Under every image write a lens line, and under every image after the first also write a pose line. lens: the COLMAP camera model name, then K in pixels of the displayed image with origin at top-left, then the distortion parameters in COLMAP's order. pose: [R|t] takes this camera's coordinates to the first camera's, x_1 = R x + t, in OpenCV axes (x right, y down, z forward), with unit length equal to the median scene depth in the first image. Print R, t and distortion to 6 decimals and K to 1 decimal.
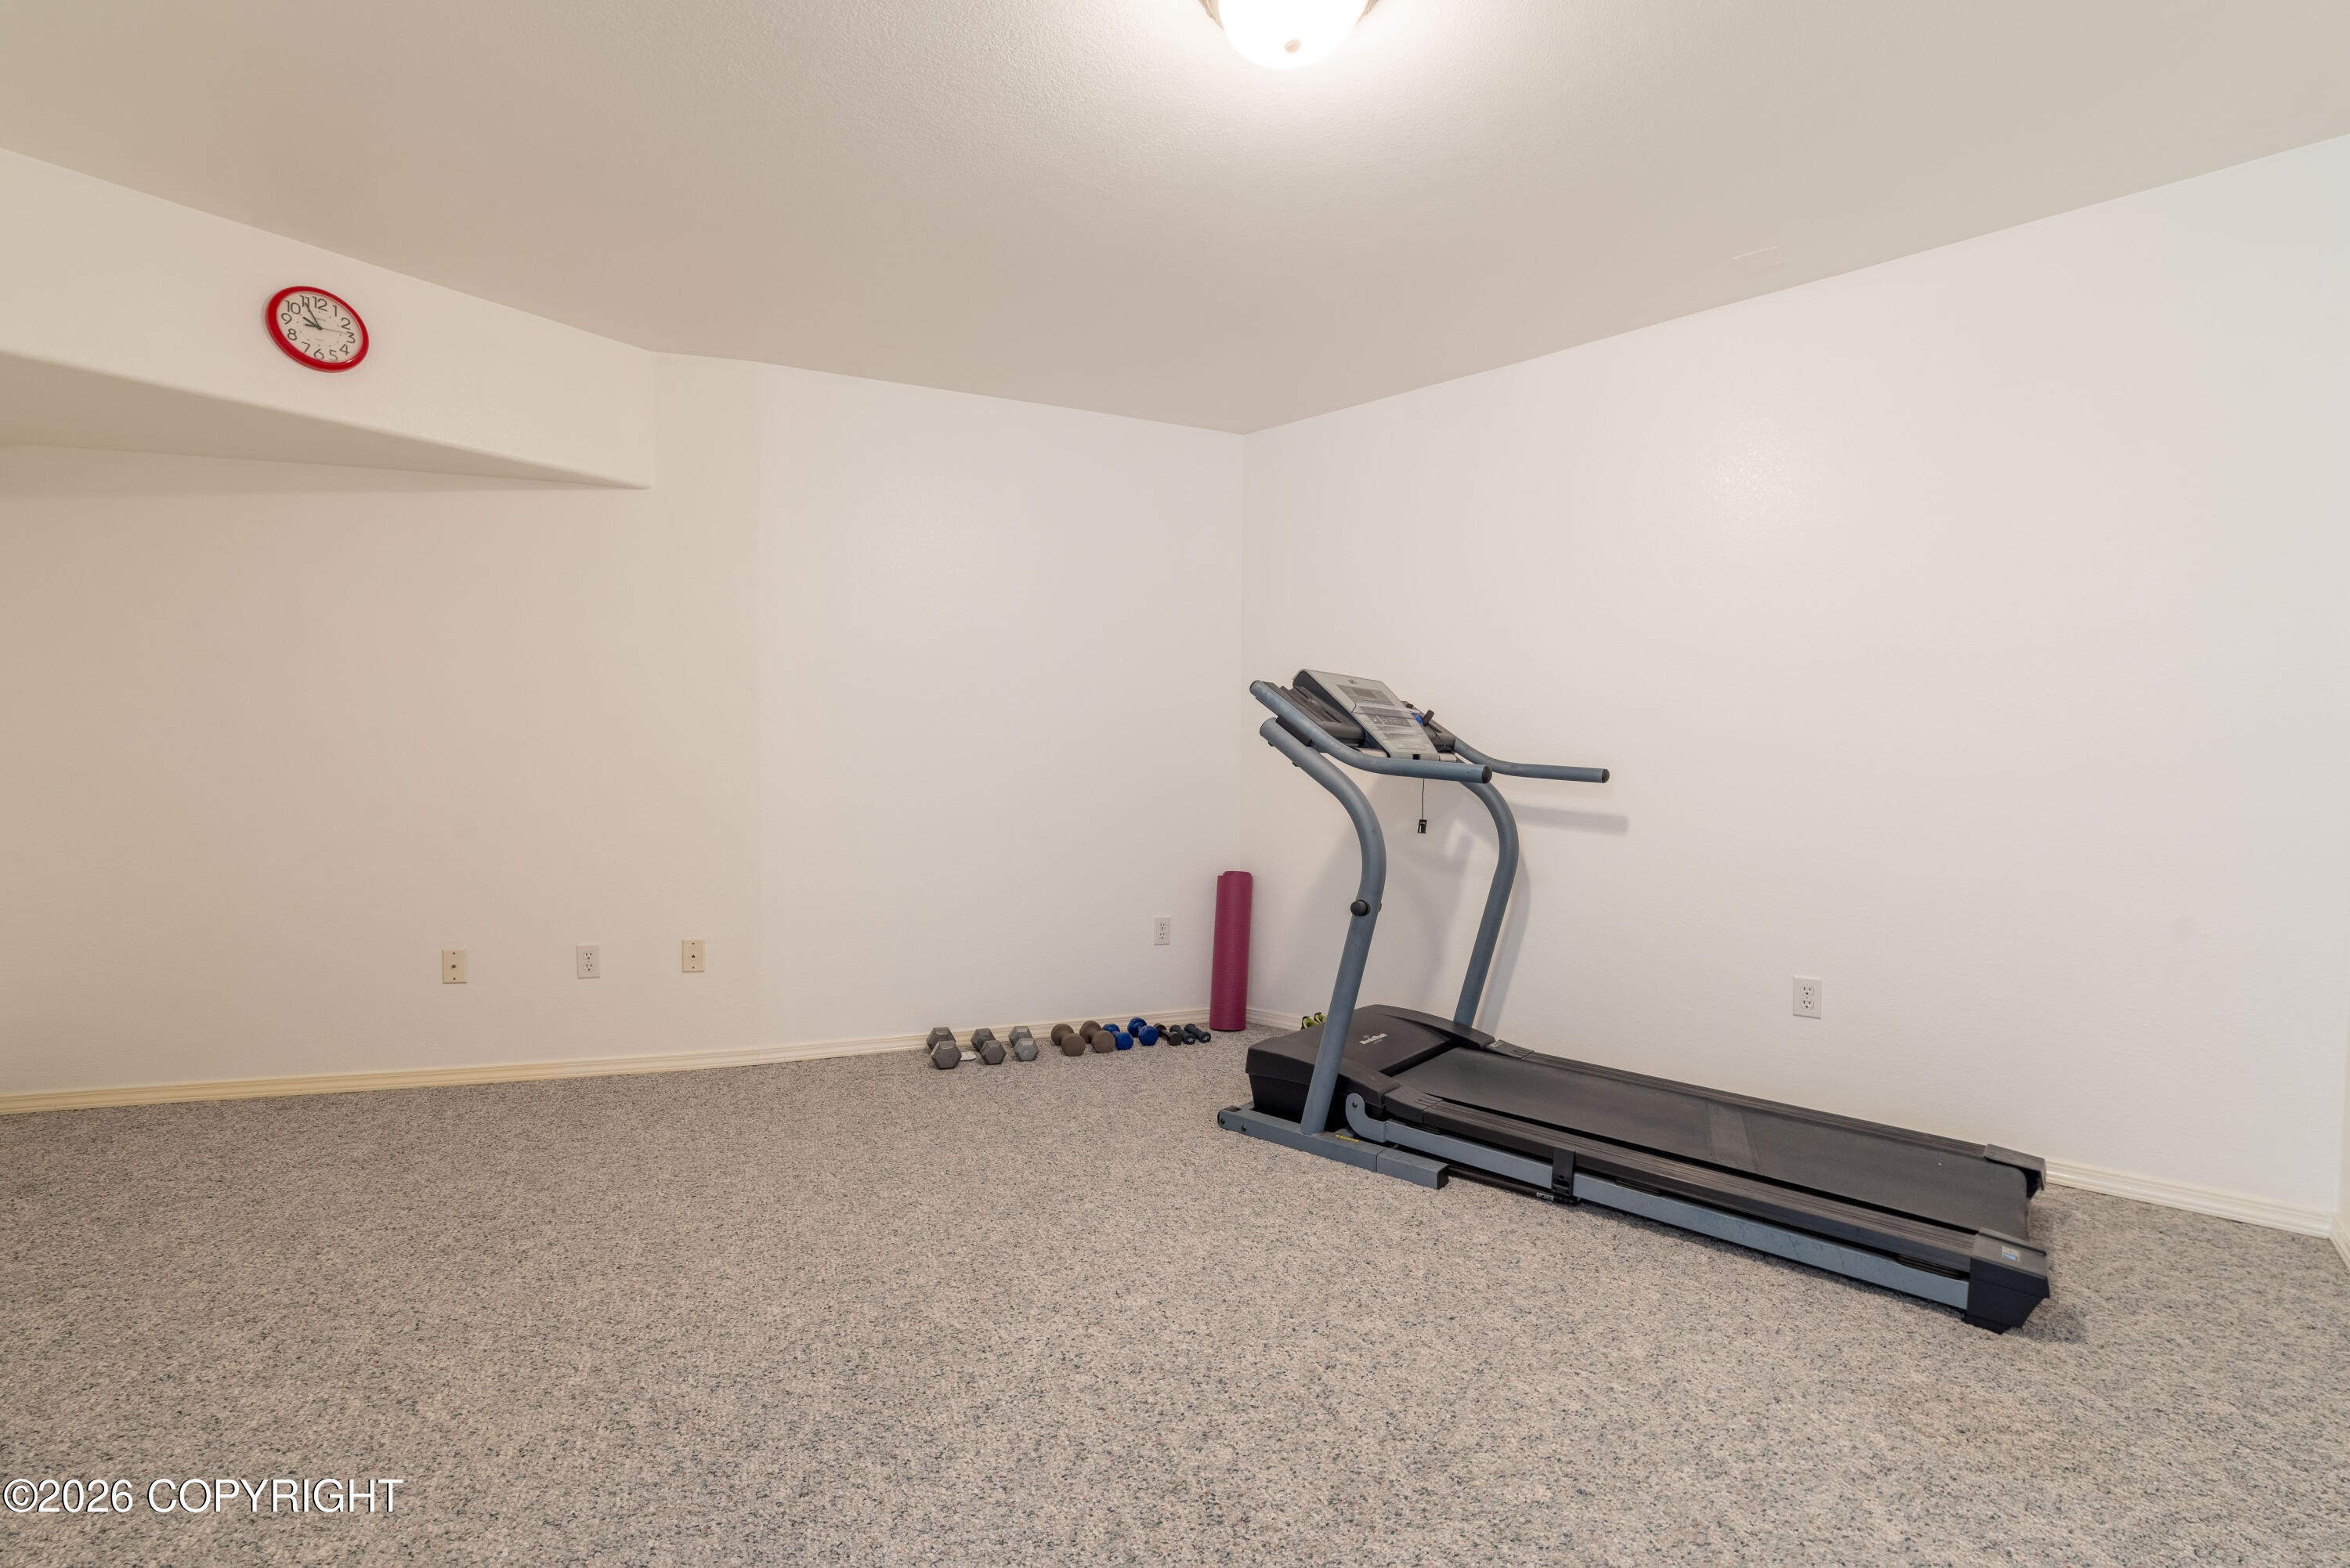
lens RADIAL K [[1022.3, 0, 1183.4], [0, 1022.3, 785.3], [0, 0, 1]] dist [-0.003818, -0.000306]
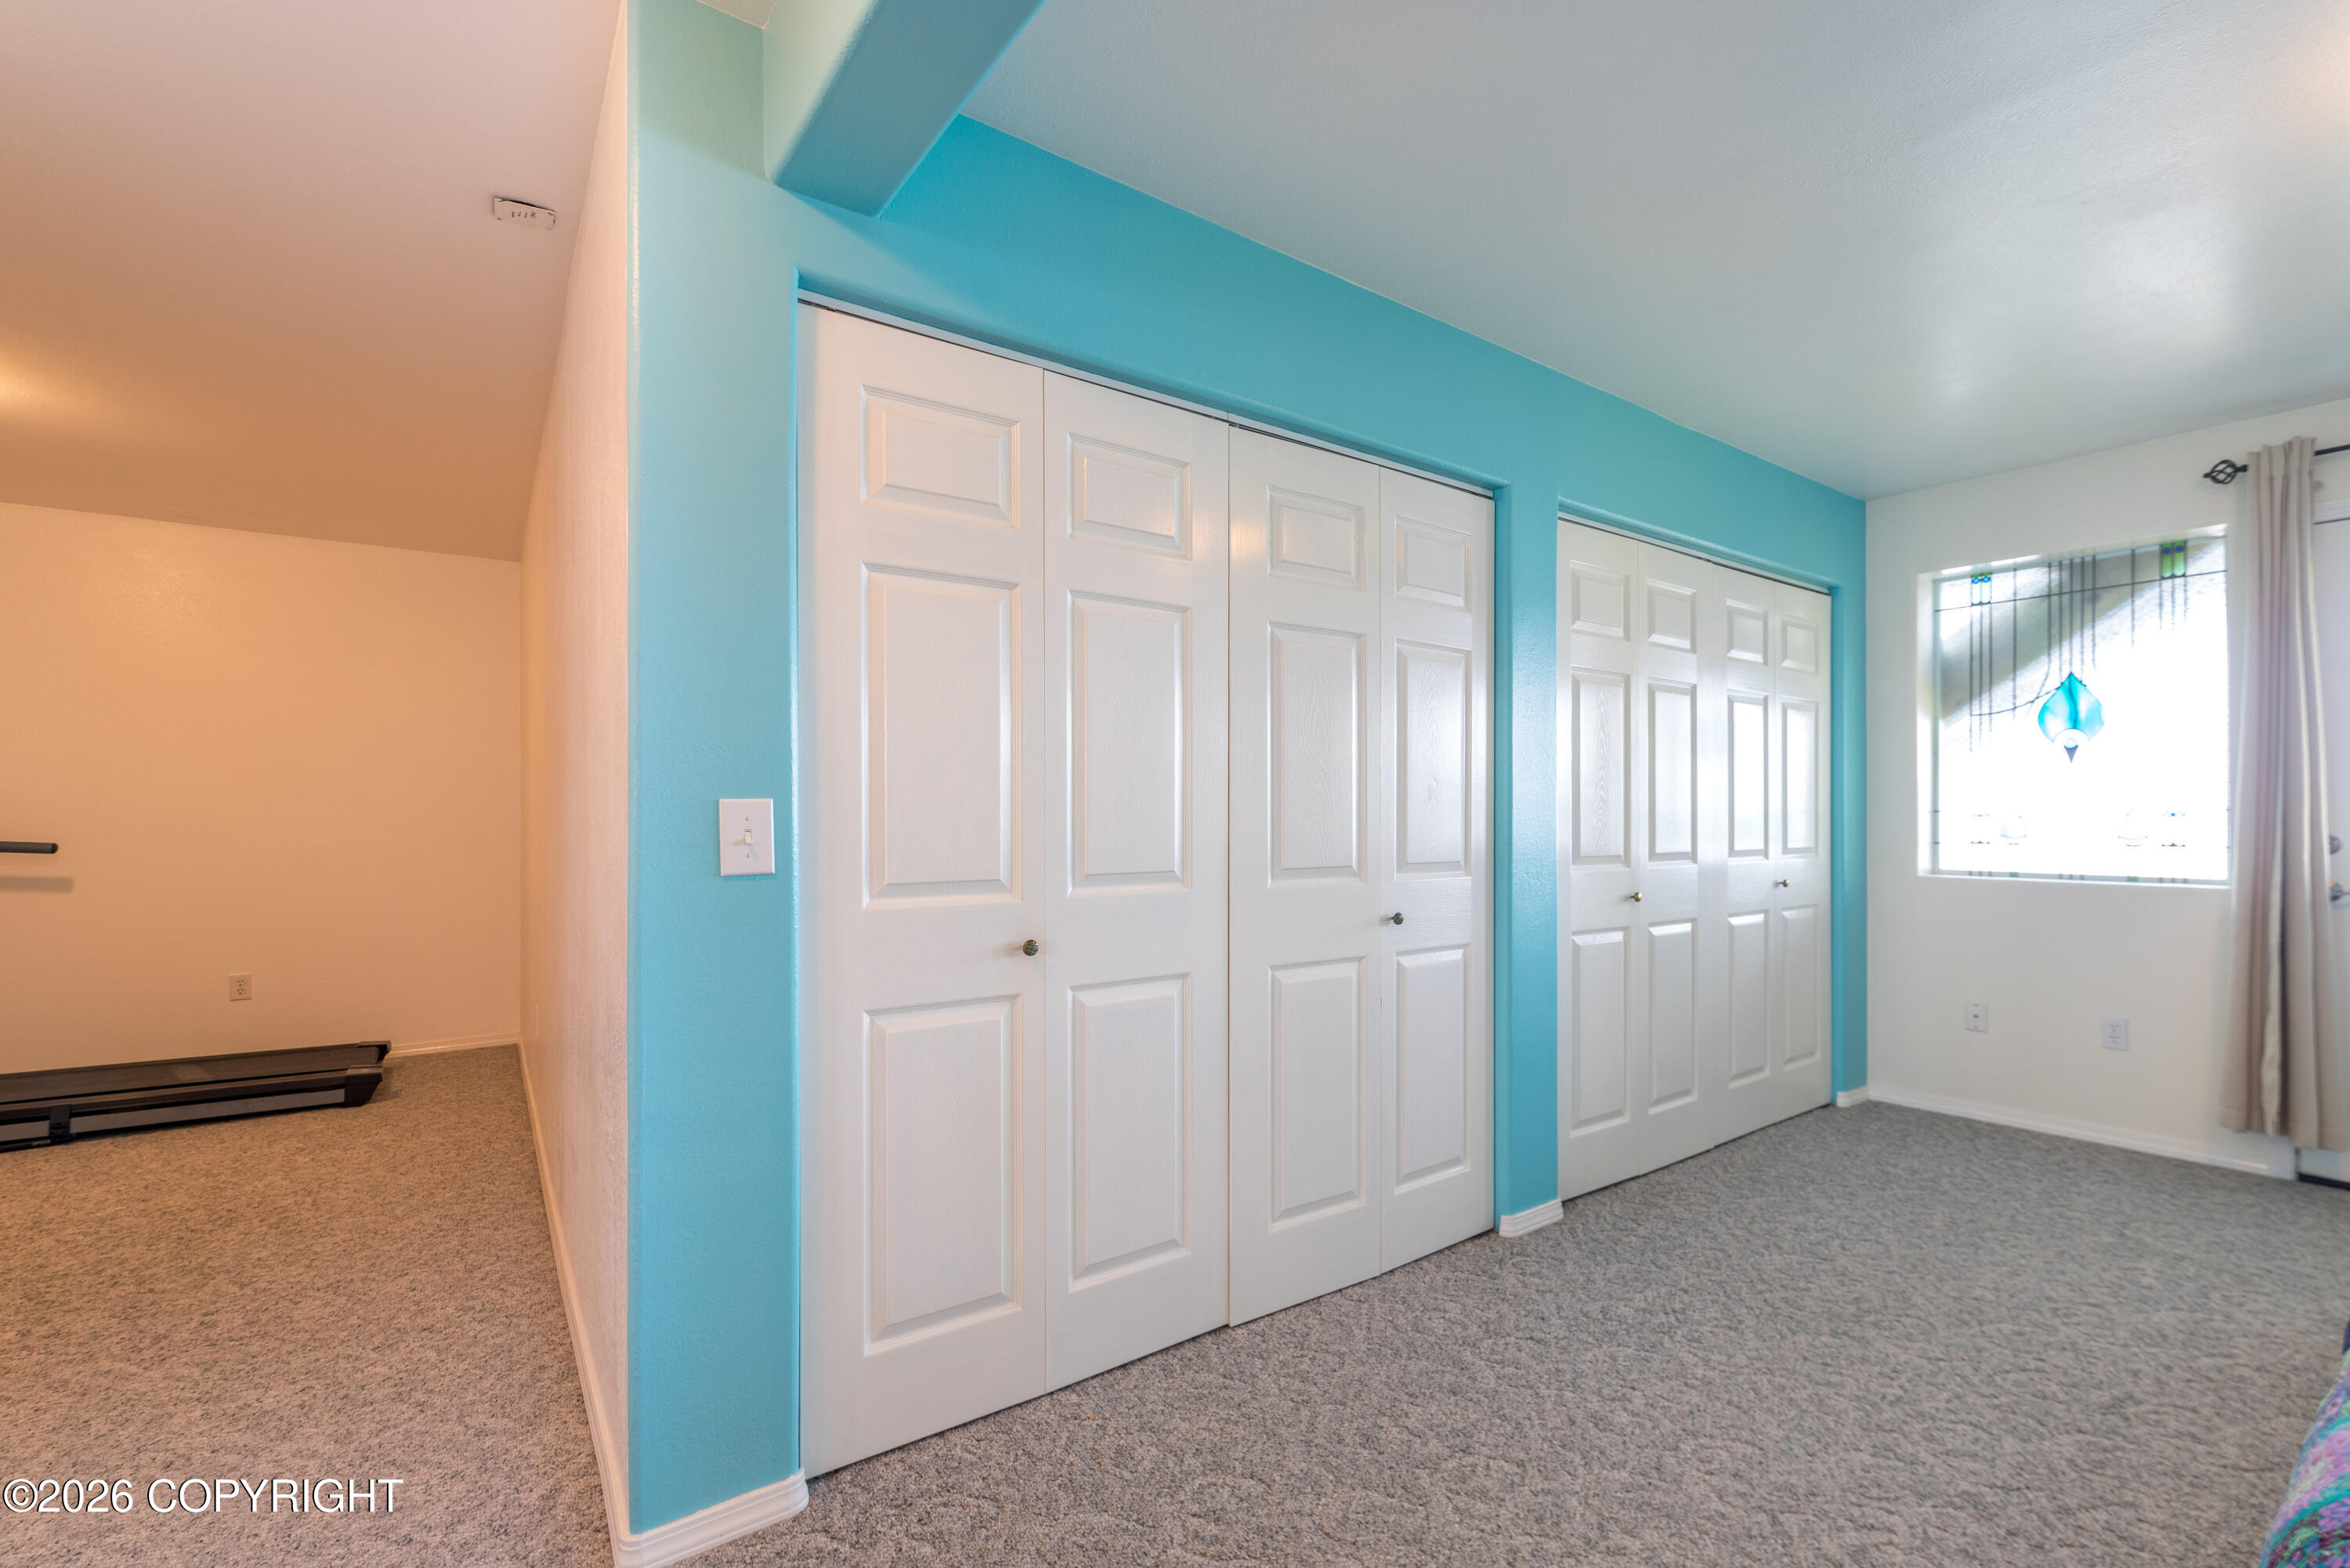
lens RADIAL K [[1022.3, 0, 1187.9], [0, 1022.3, 804.9], [0, 0, 1]] dist [-0.003818, -0.000306]
pose [[0.241925, 0.000292, 0.970295, -0.806953], [0.028348, 0.999571, -0.007369, -0.022062], [-0.969881, 0.029288, 0.241813, -1.156058]]
